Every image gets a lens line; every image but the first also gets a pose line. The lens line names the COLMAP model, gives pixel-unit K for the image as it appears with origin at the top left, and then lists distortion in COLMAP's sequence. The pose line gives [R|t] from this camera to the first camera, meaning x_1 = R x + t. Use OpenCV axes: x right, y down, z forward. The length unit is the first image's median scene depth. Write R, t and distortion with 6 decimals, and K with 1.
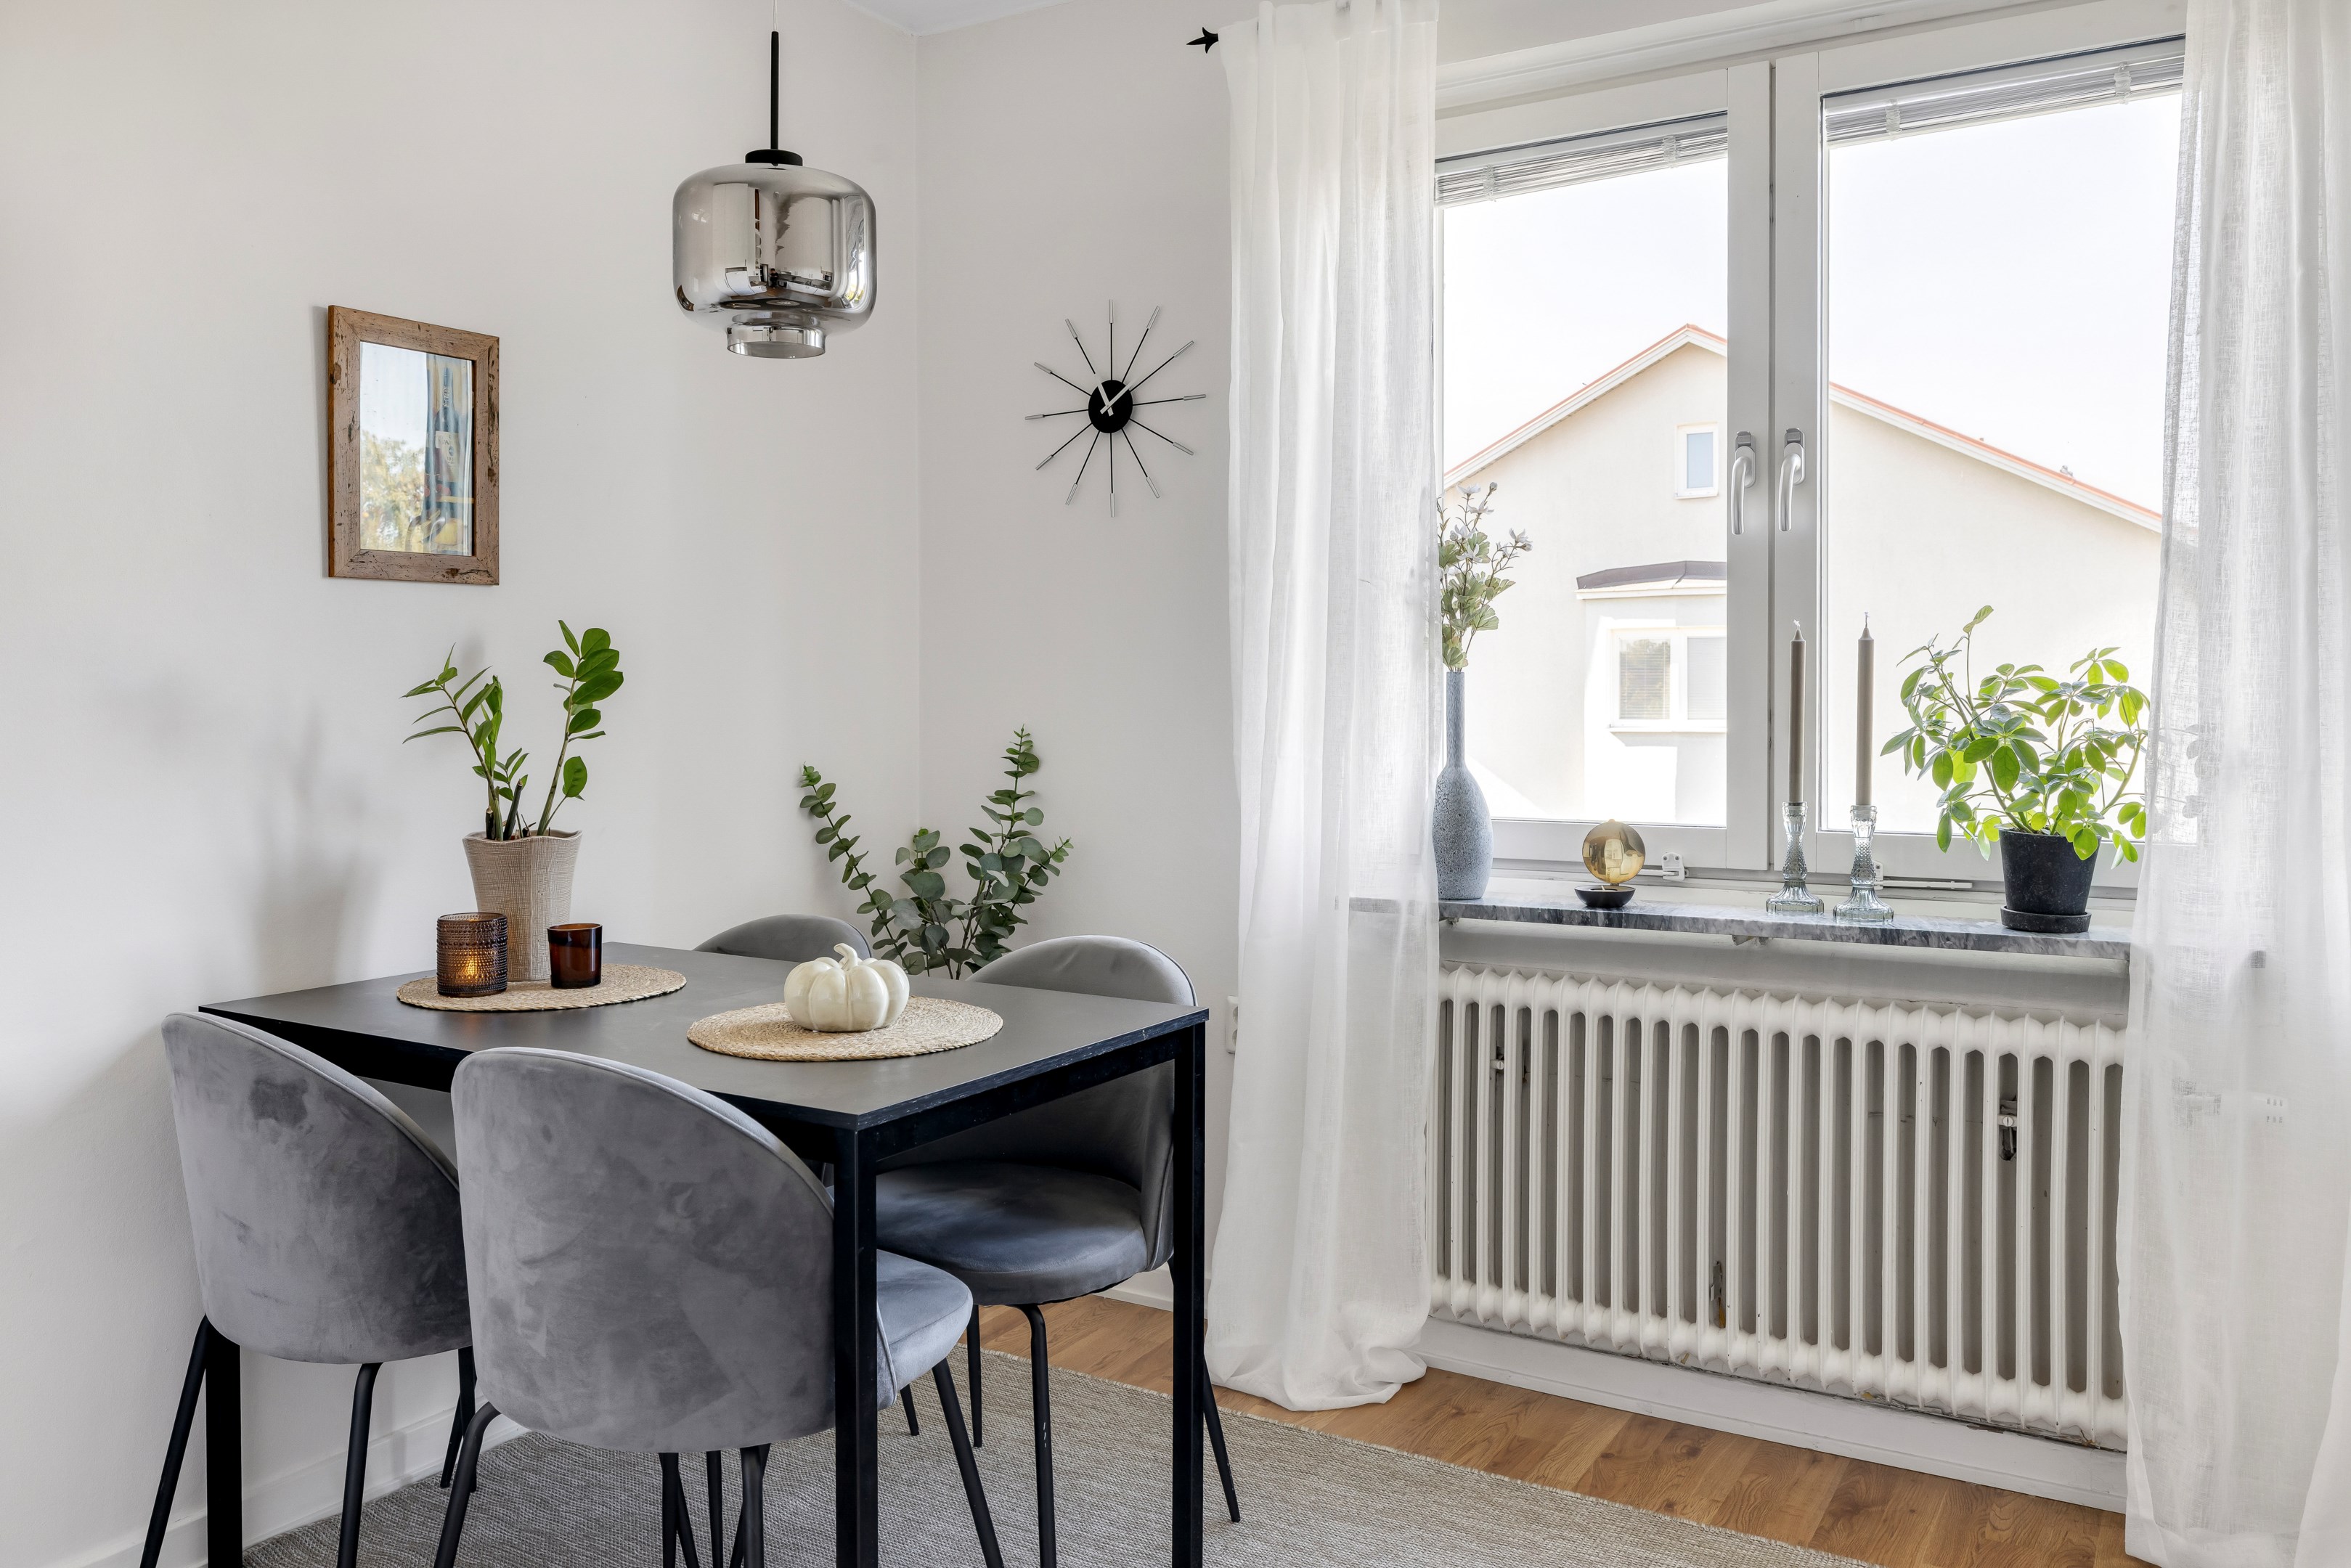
lens RADIAL K [[1801.1, 0, 1183.1], [0, 1801.1, 703.3], [0, 0, 1]] dist [-0.000123, 0.003421]
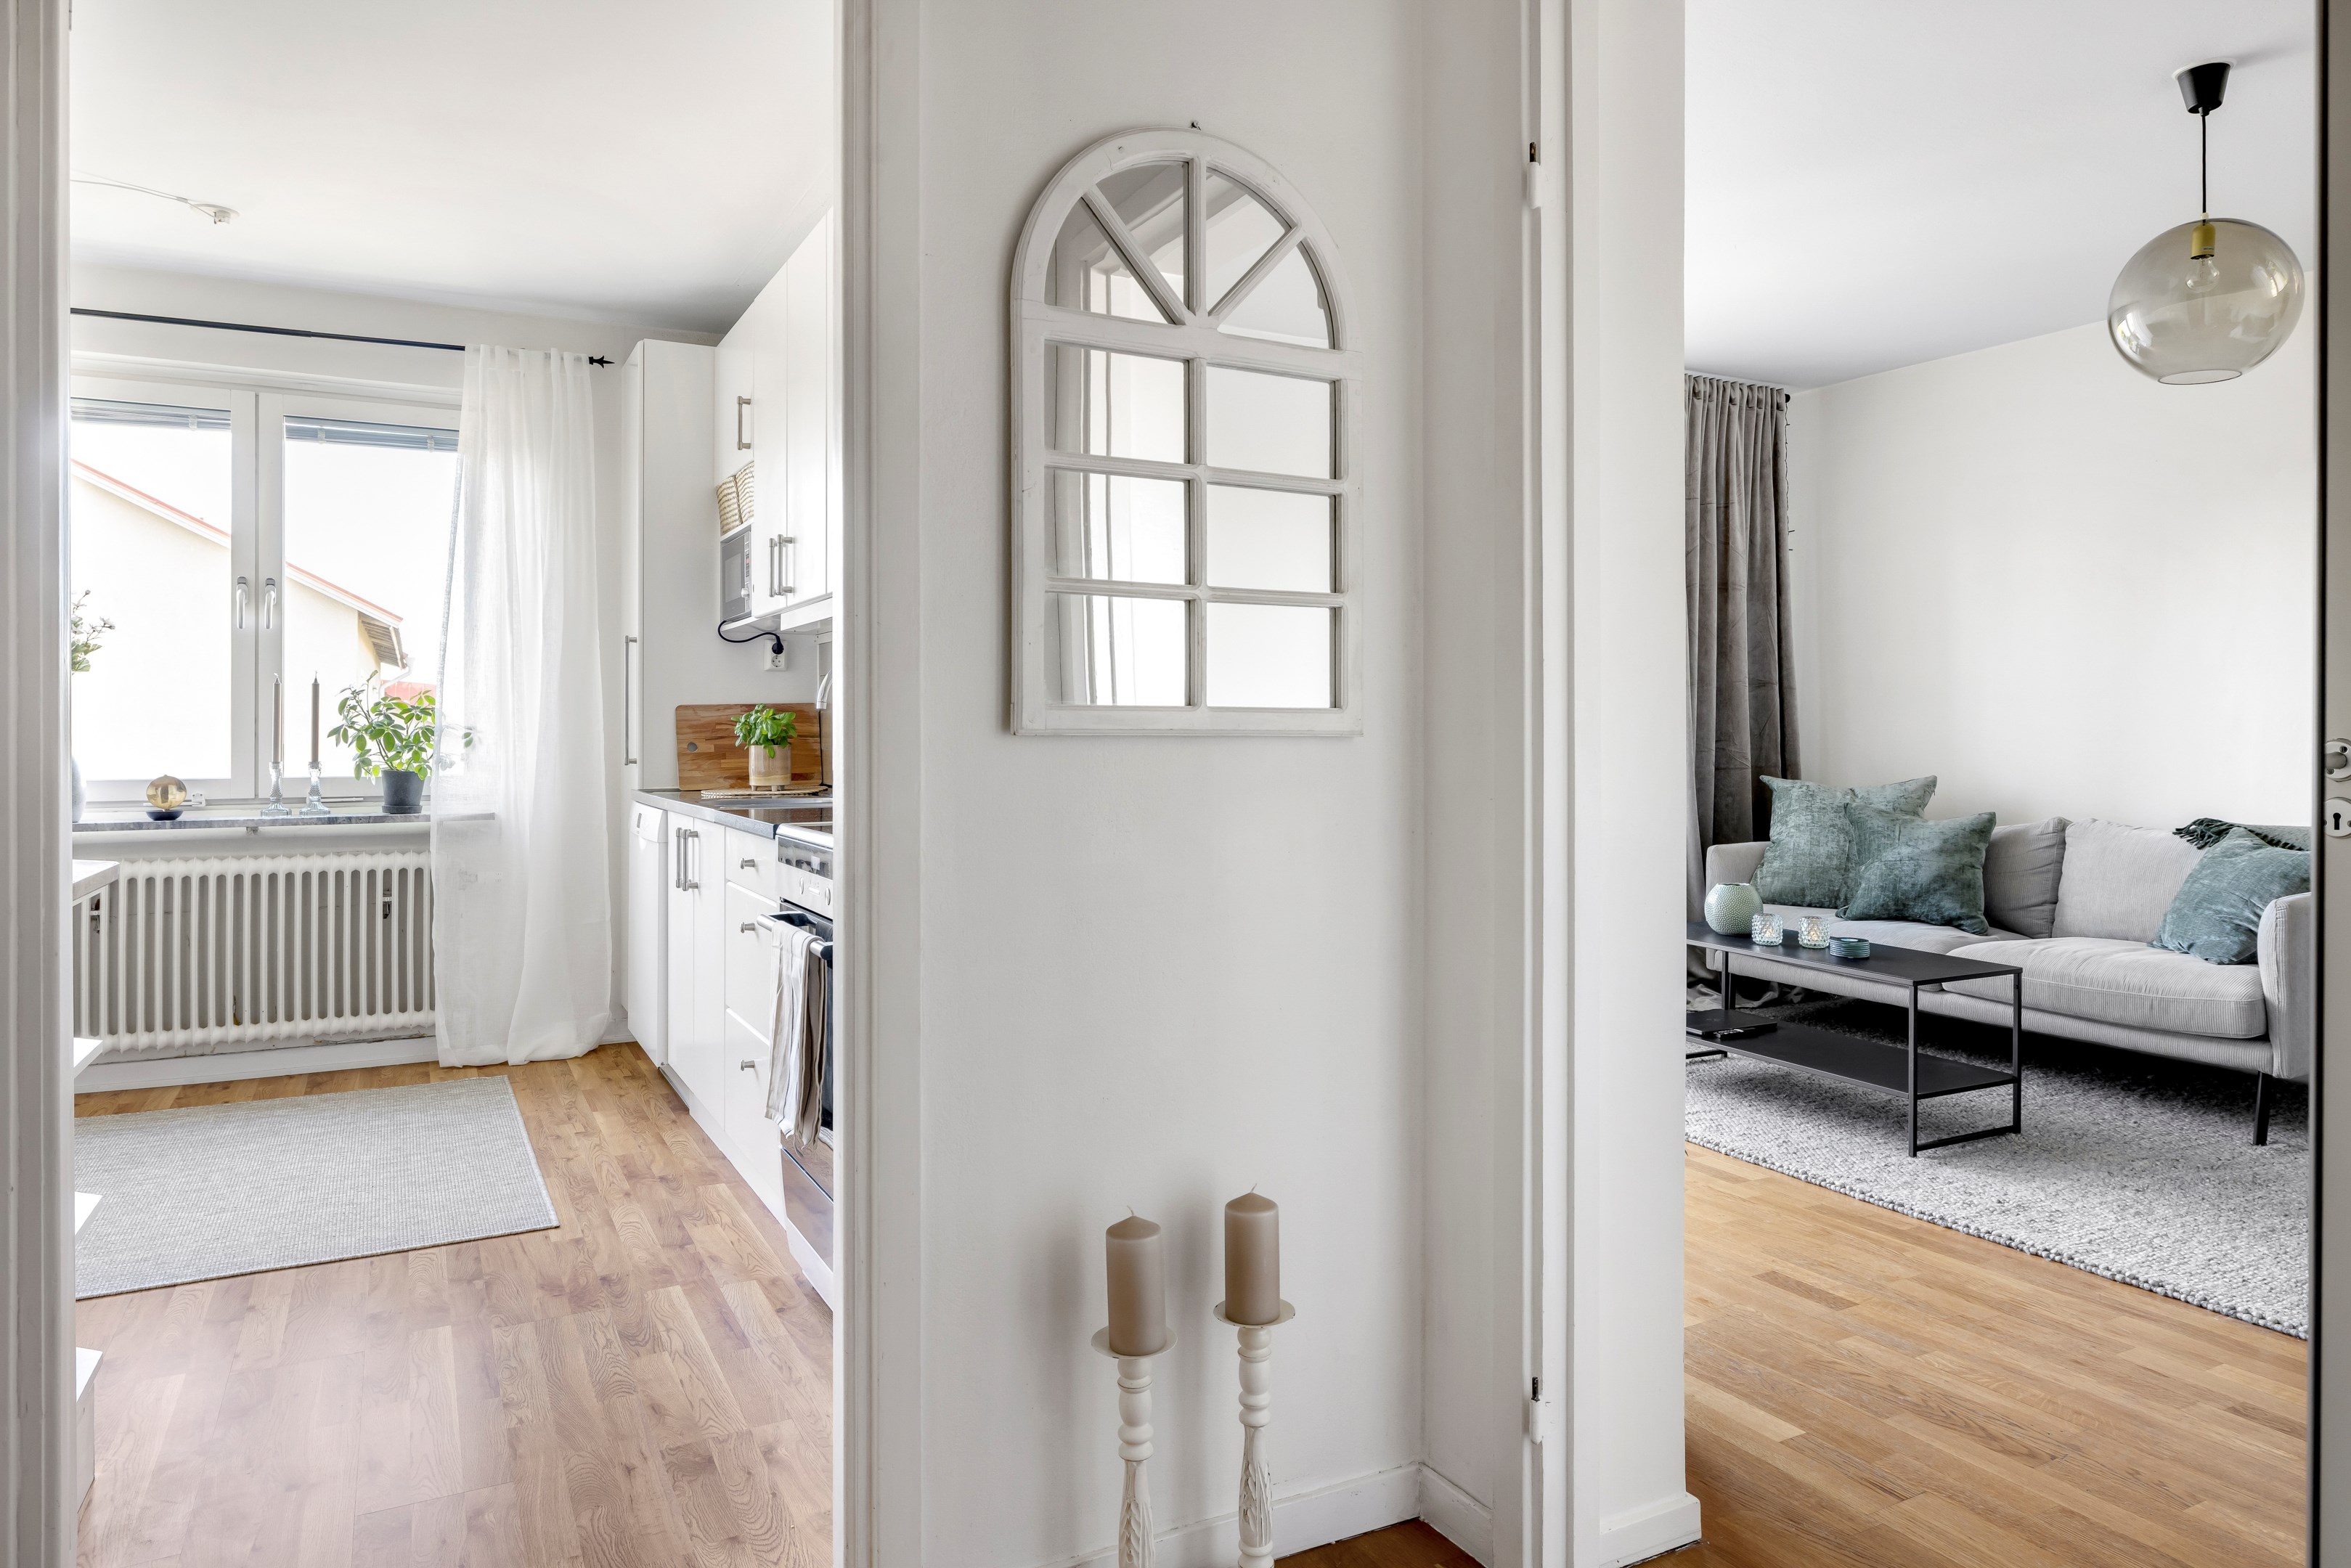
lens RADIAL K [[1467.9, 0, 1180.4], [0, 1467.9, 729.7], [0, 0, 1]] dist [0.001836, 0.000463]
pose [[0.510820, 0.002143, 0.859685, -0.593973], [0.002770, 0.999988, -0.004139, 0.029119], [-0.859683, 0.004495, 0.510807, -0.766330]]
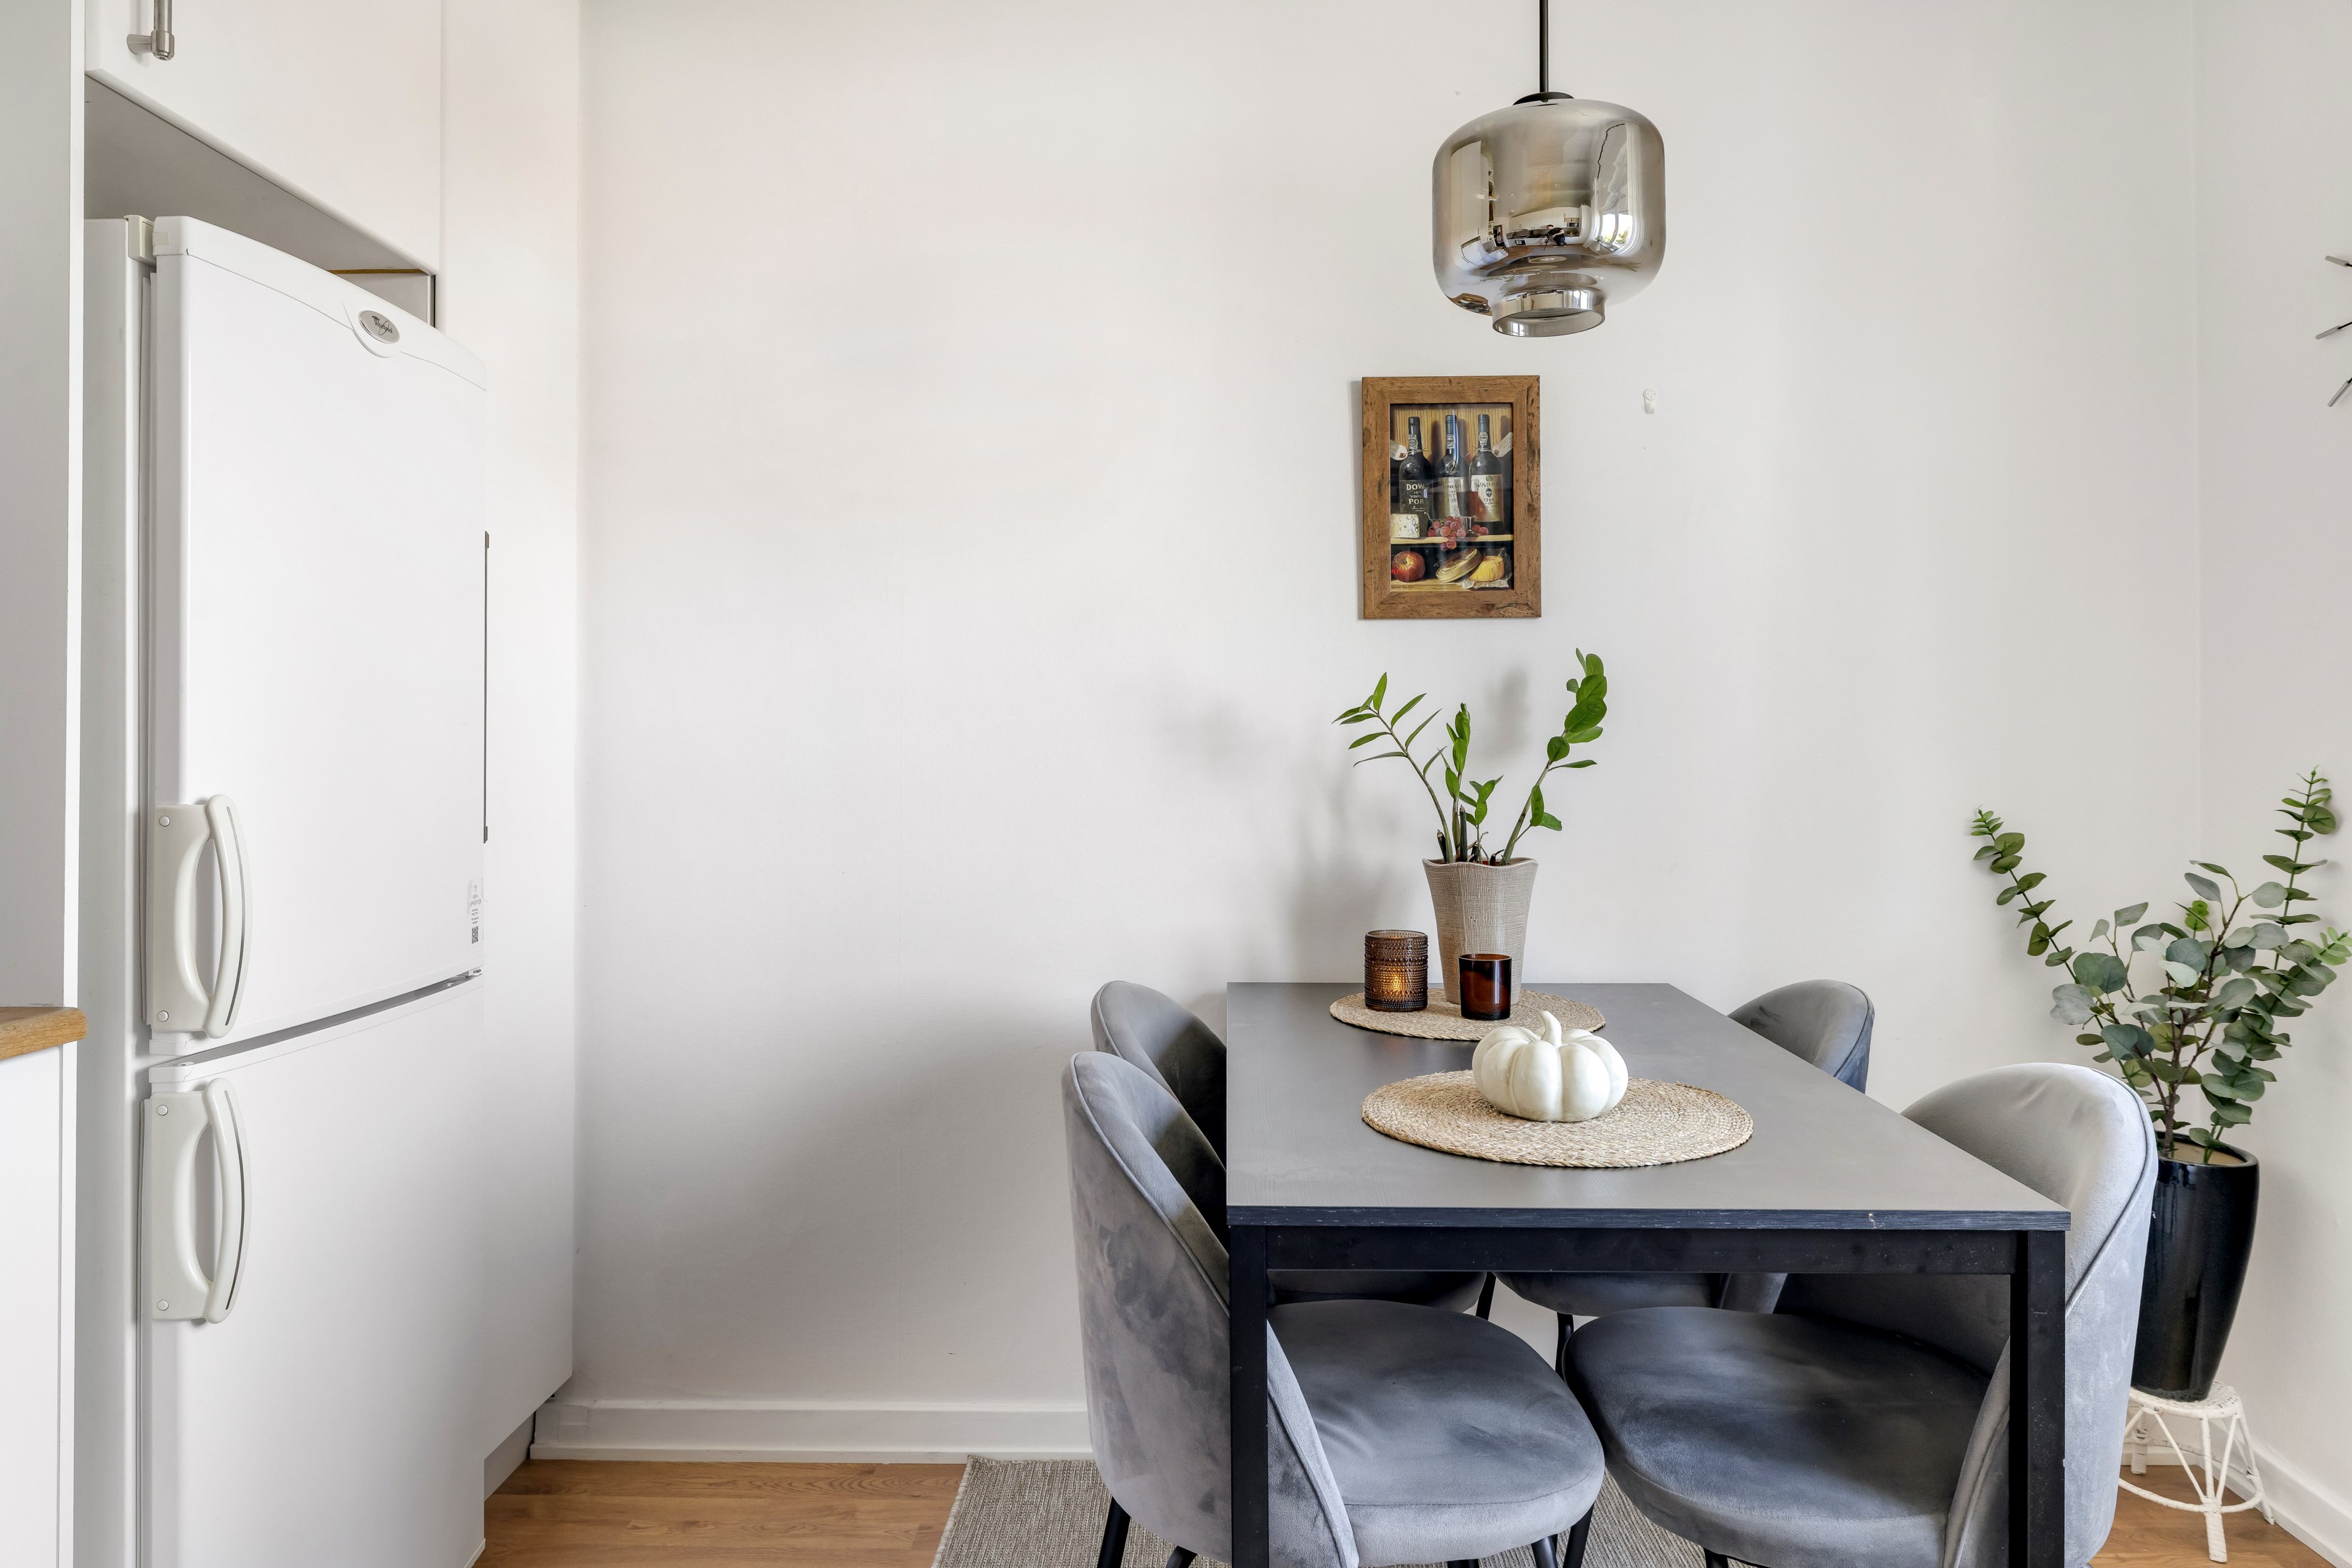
lens RADIAL K [[1516.3, 0, 1127.2], [0, 1516.3, 728.3], [0, 0, 1]] dist [0.003193, 0.001058]
pose [[0.500034, -0.004910, -0.865992, 0.257418], [-0.007538, 0.999921, -0.010021, 0.008357], [0.865973, 0.011538, 0.499958, 0.379085]]
